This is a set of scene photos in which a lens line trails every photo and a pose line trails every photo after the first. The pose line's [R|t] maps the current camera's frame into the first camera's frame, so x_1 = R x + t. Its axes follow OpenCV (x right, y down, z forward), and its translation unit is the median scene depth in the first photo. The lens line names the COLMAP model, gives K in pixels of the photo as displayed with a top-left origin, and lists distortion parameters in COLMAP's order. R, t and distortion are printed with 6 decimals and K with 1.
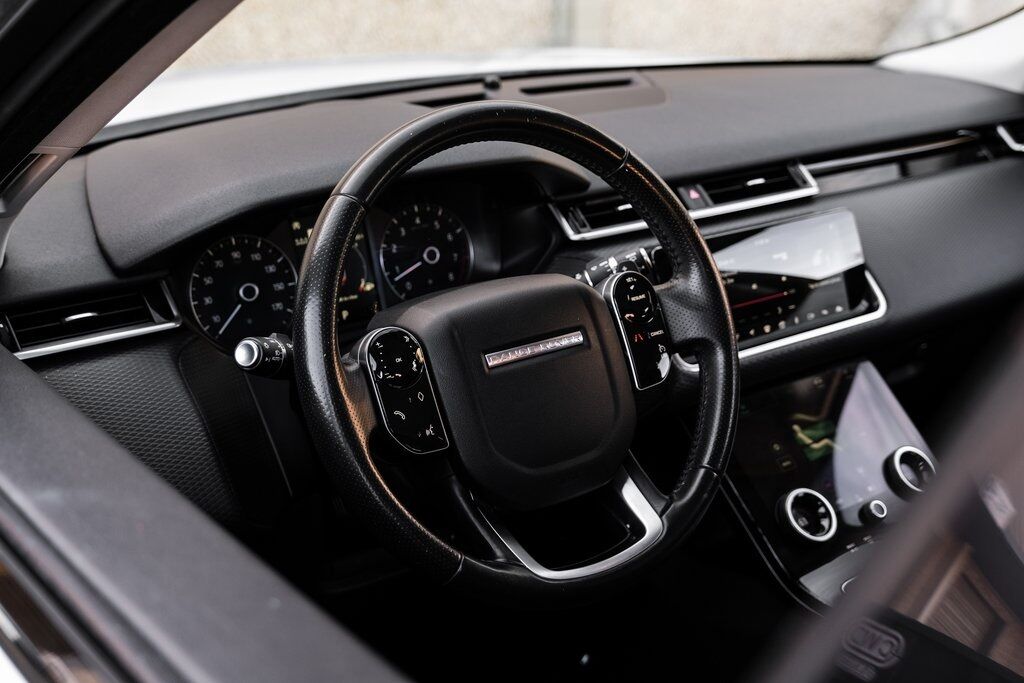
lens RADIAL K [[1307.3, 0, 512.0], [0, 1307.3, 341.5], [0, 0, 1]] dist [0.116974, 0.000779]
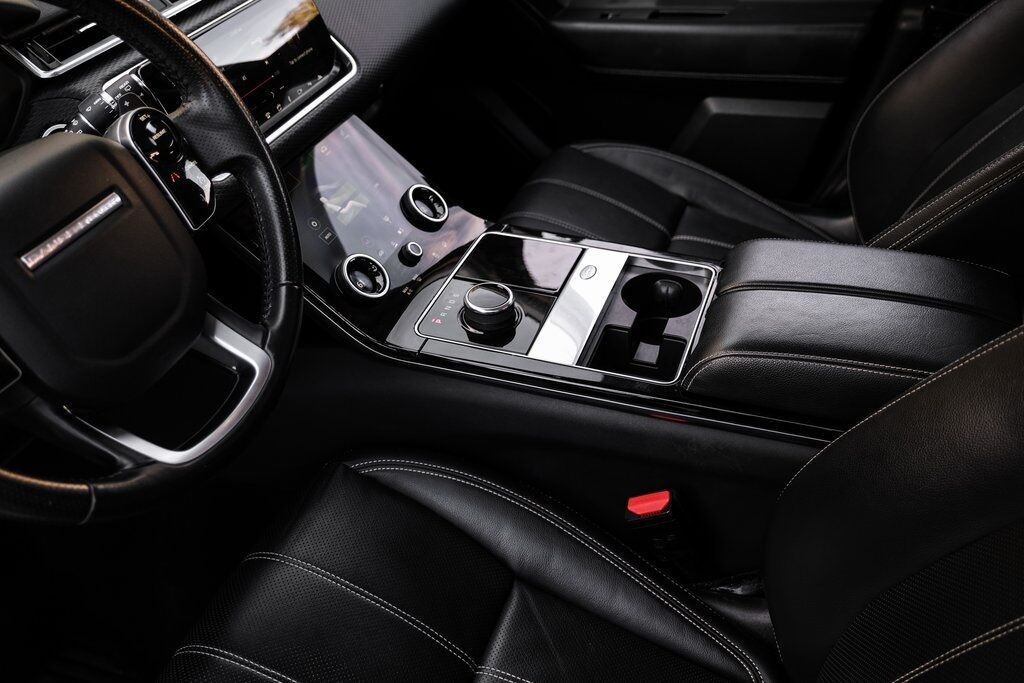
lens RADIAL K [[1026.7, 0, 512.0], [0, 1026.7, 341.5], [0, 0, 1]] dist [-0.001745, 0.005191]
pose [[0.851580, -0.352694, 0.387837, -0.023703], [0.242168, 0.920830, 0.305658, -0.058936], [-0.464936, -0.166371, 0.869572, 0.224505]]
